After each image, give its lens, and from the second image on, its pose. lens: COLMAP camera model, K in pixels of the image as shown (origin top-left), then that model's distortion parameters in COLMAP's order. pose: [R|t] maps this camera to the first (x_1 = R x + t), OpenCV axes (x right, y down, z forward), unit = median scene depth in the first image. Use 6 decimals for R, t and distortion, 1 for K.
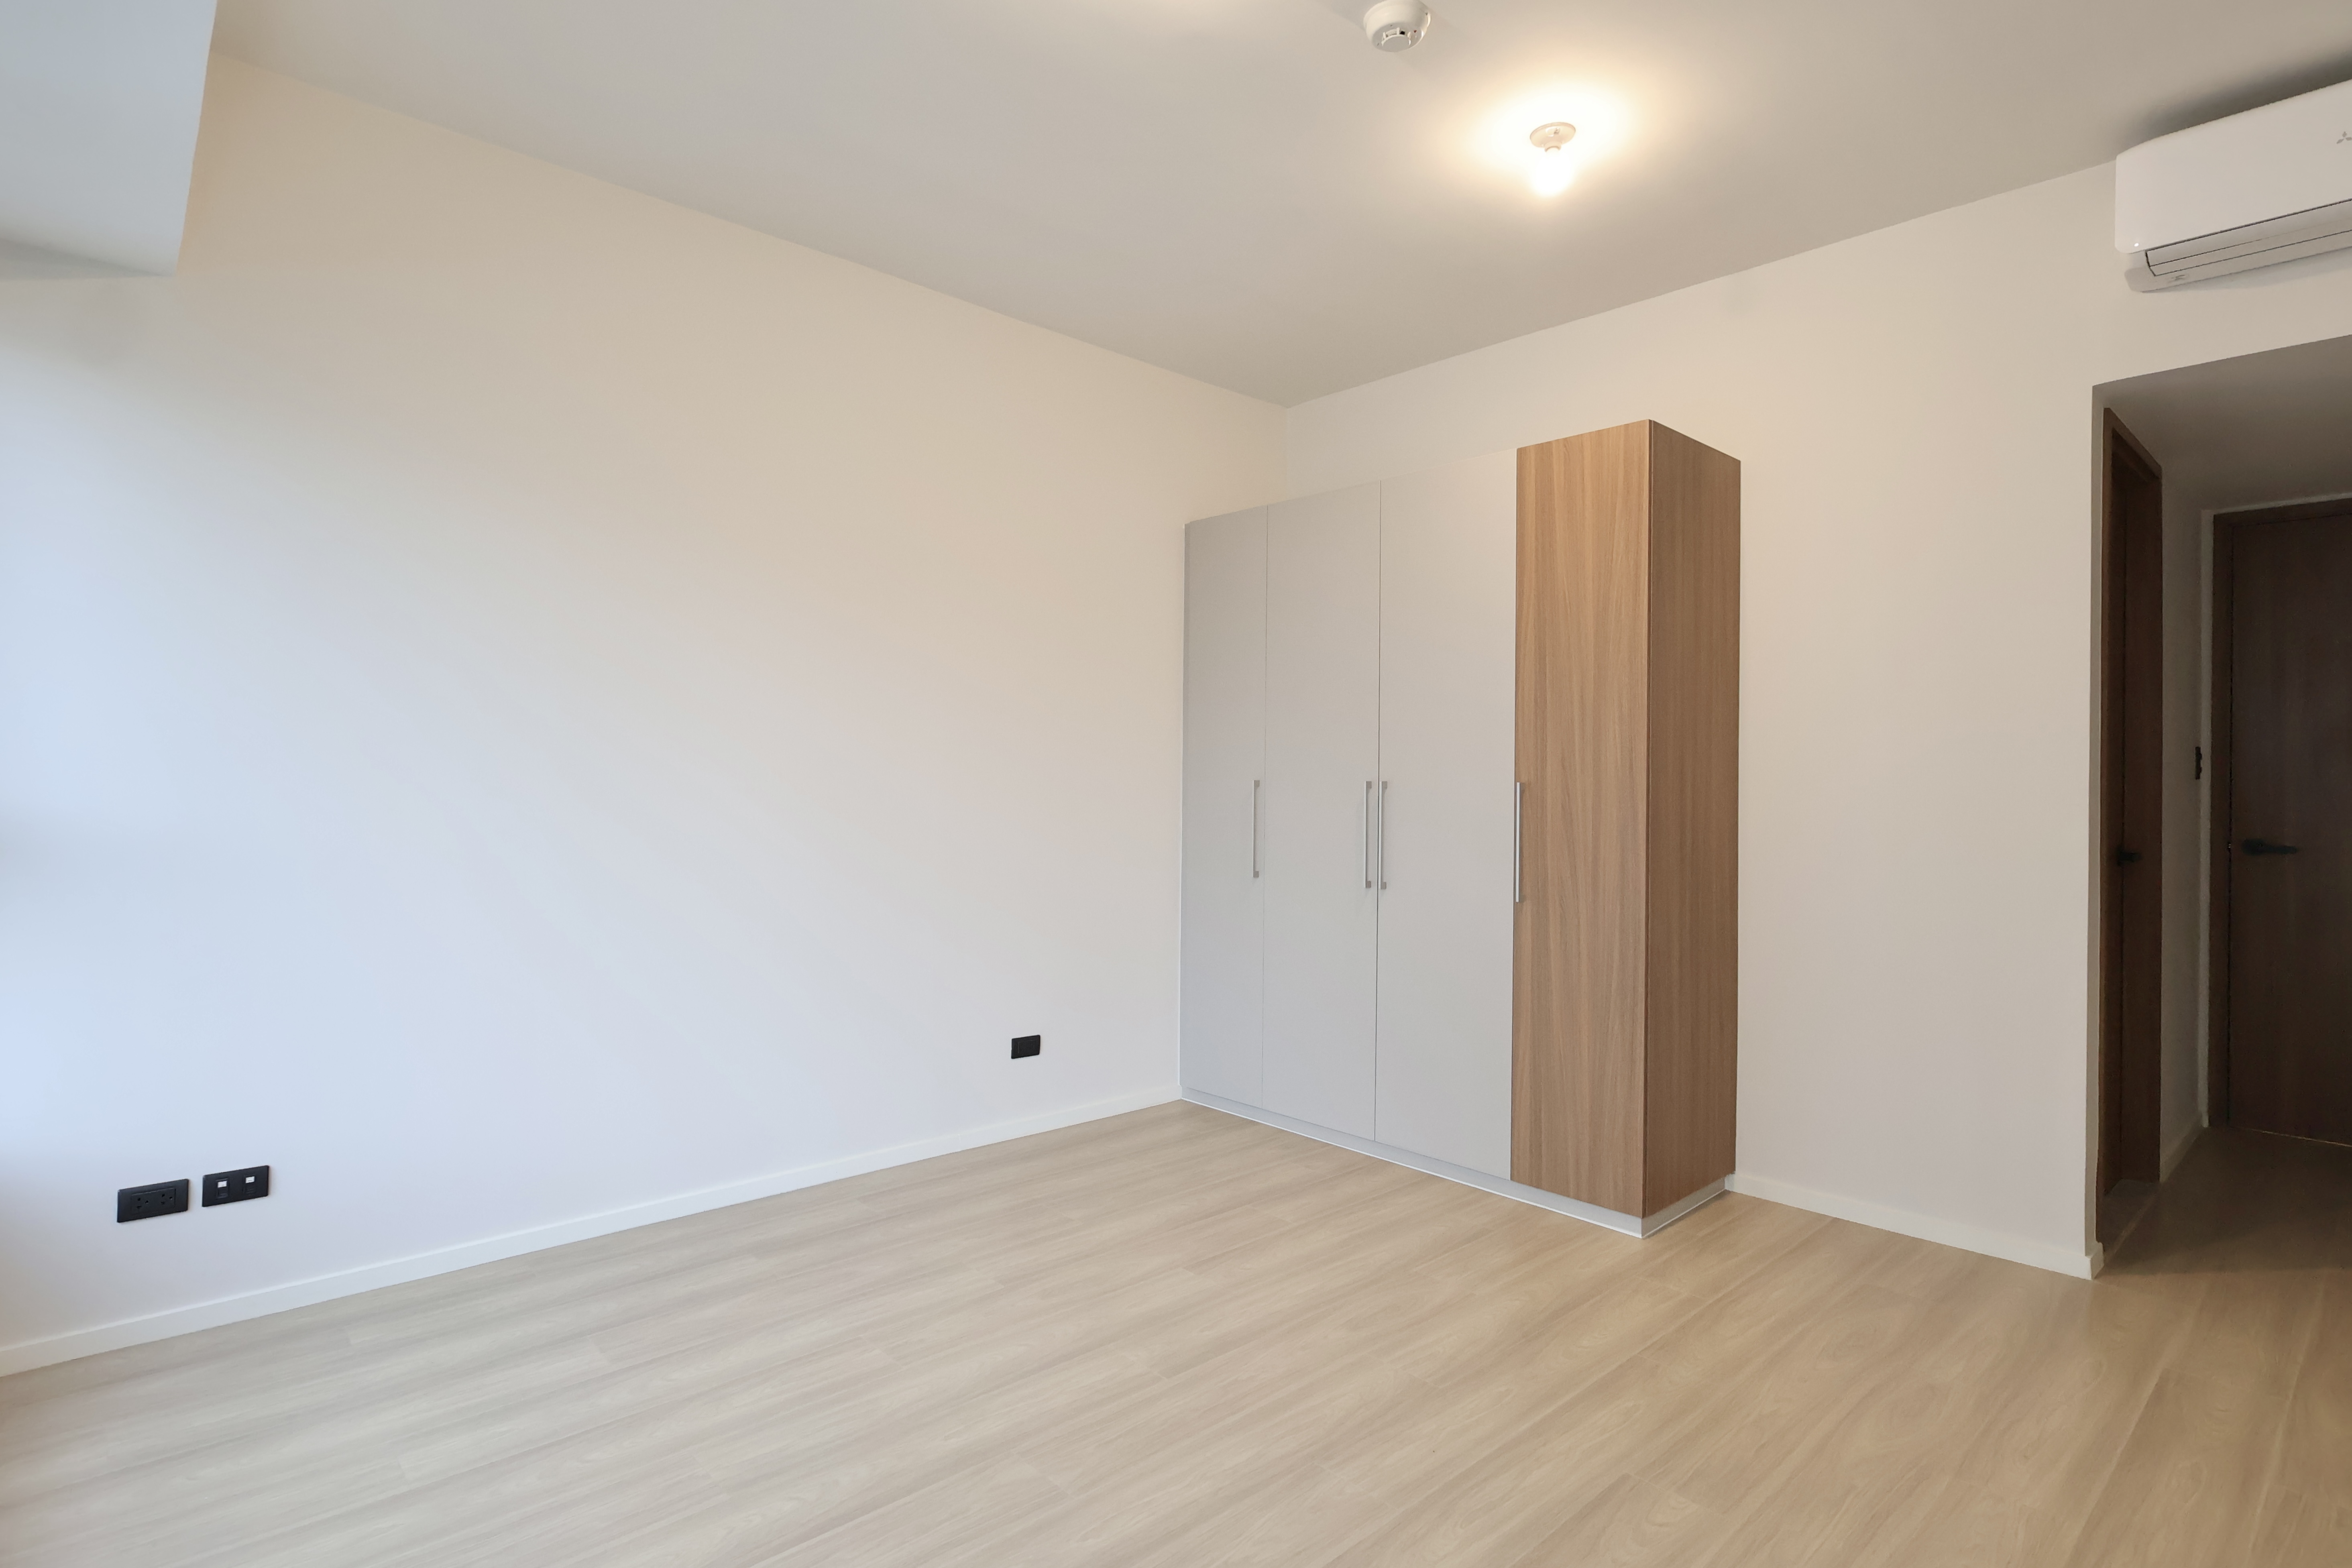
lens RADIAL K [[1152.6, 0, 1176.0], [0, 1152.6, 784.0], [0, 0, 1]] dist [-0.005317, 0.001000]
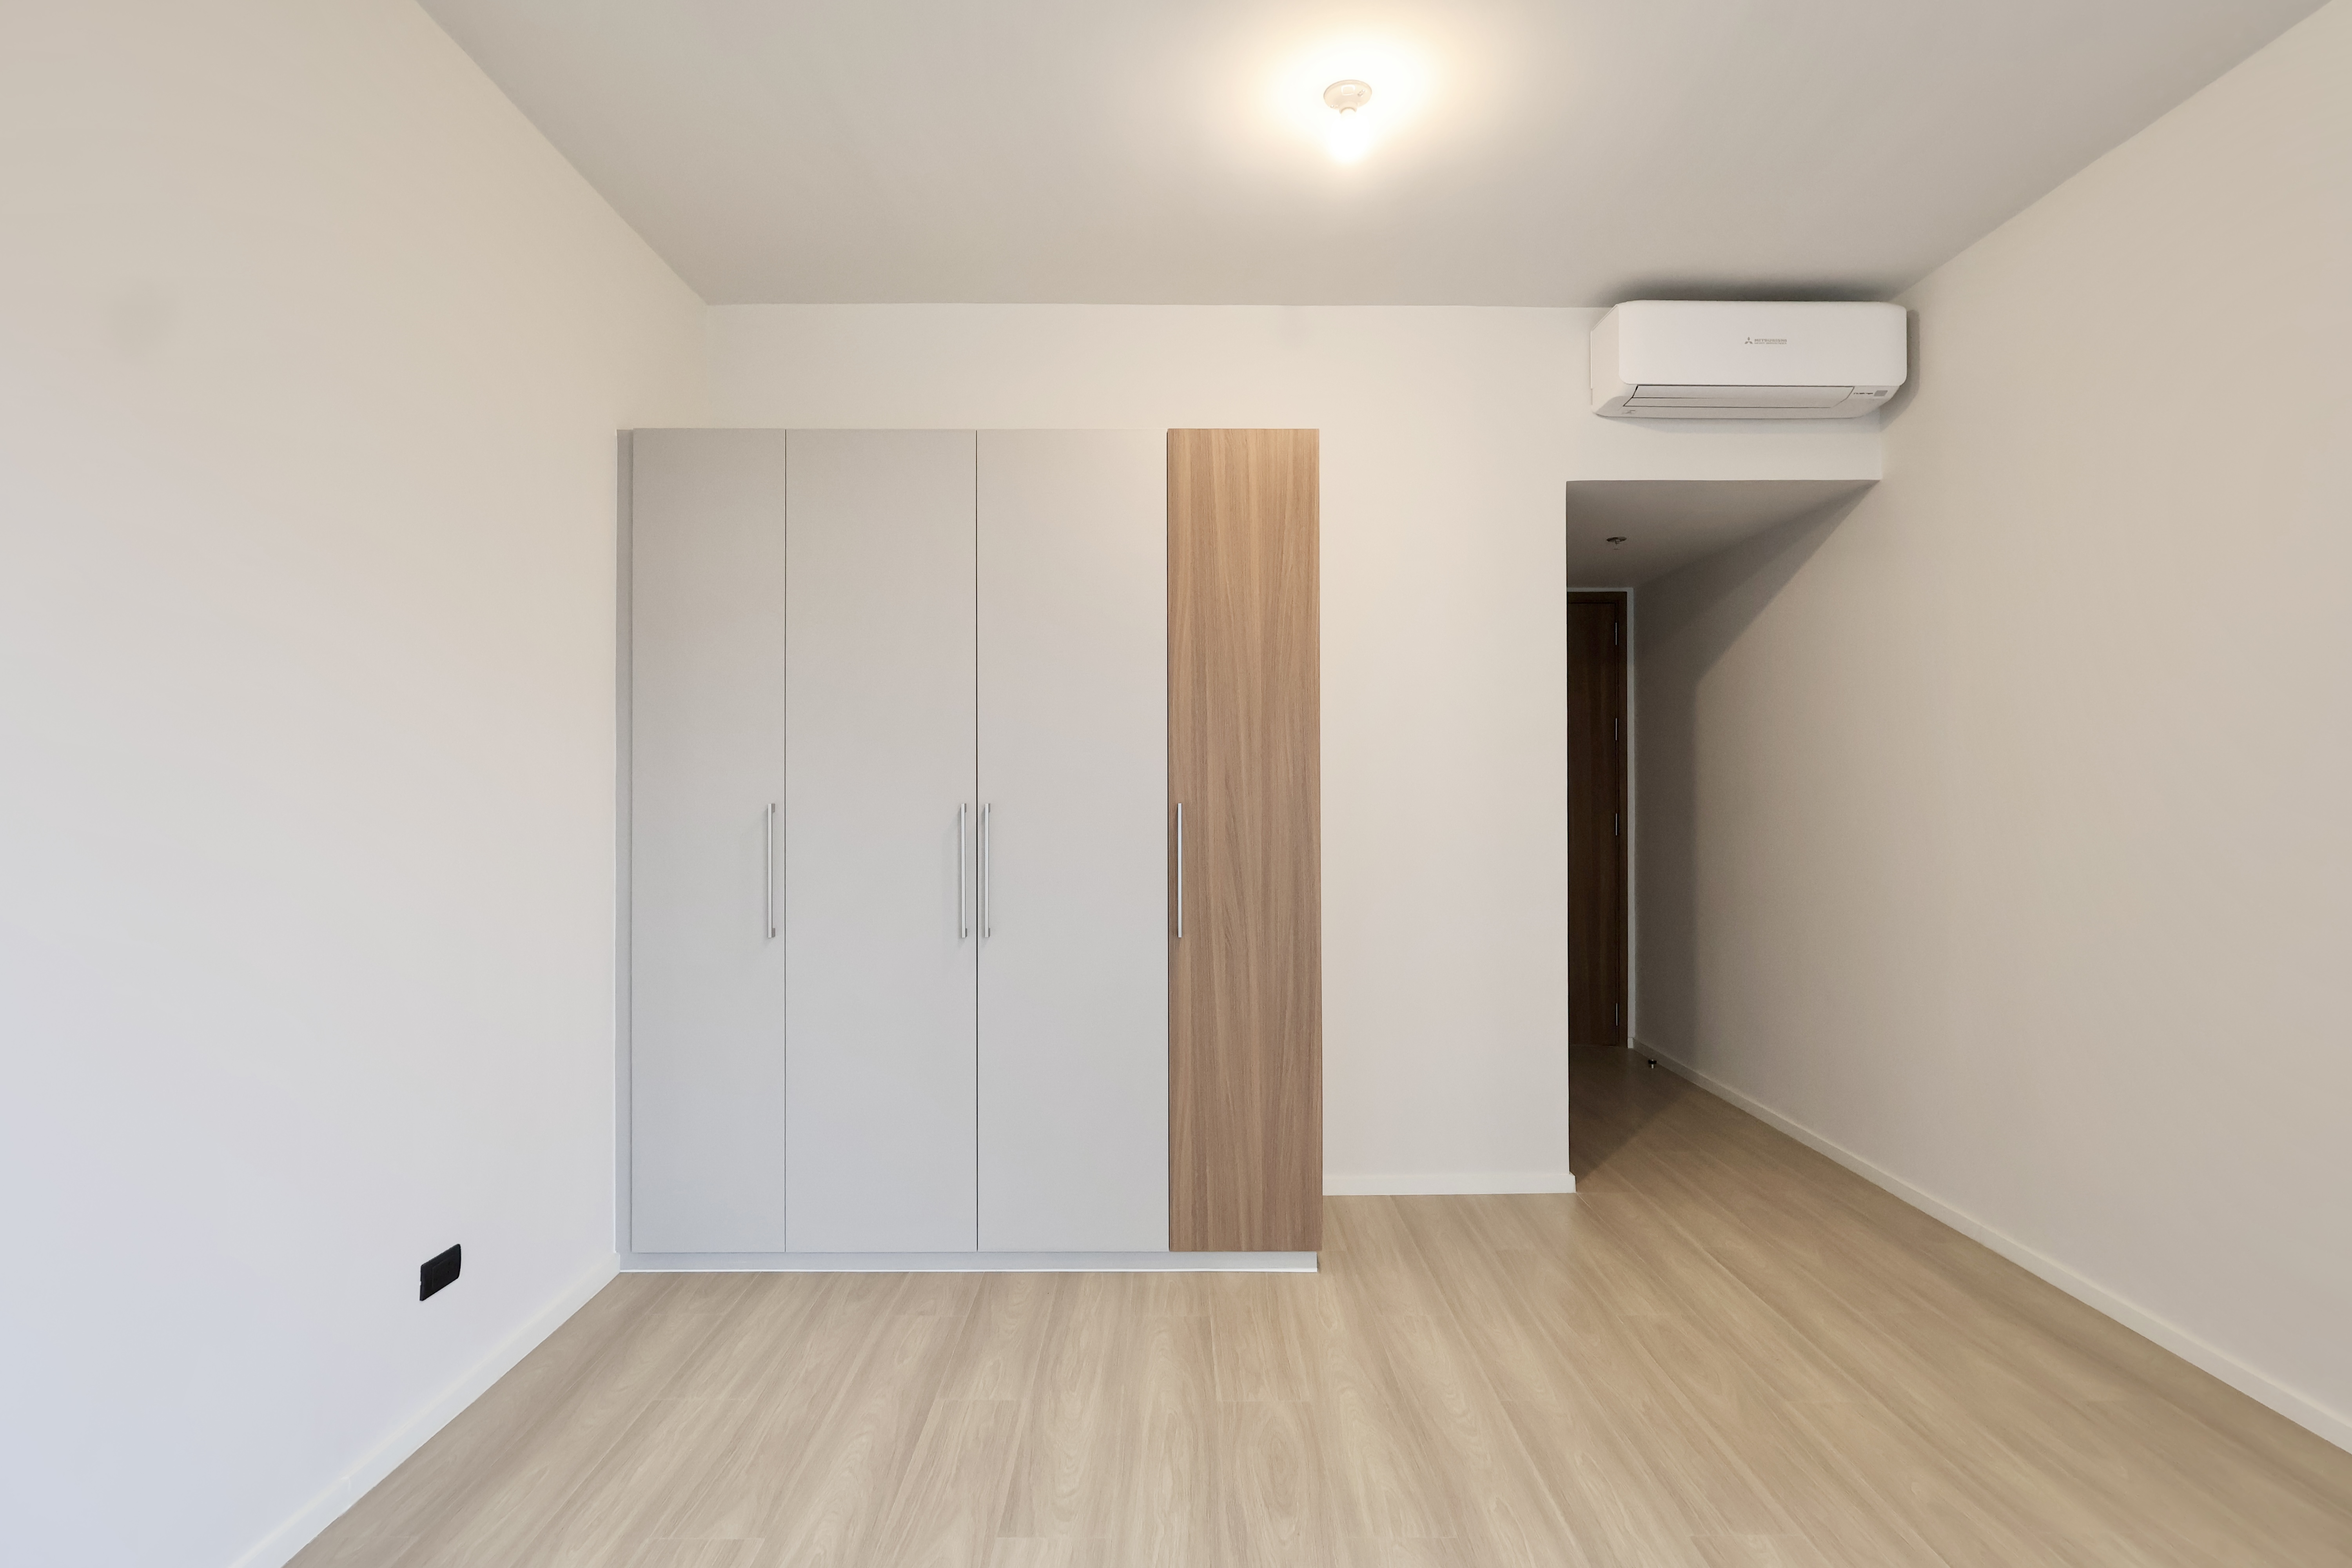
lens RADIAL K [[1137.9, 0, 1176.0], [0, 1137.9, 784.0], [0, 0, 1]] dist [-0.001947, 0.000212]
pose [[0.681930, -0.005958, 0.731393, -0.360756], [0.010237, 0.999947, -0.001398, -0.015536], [-0.731346, 0.008441, 0.681955, 0.412731]]
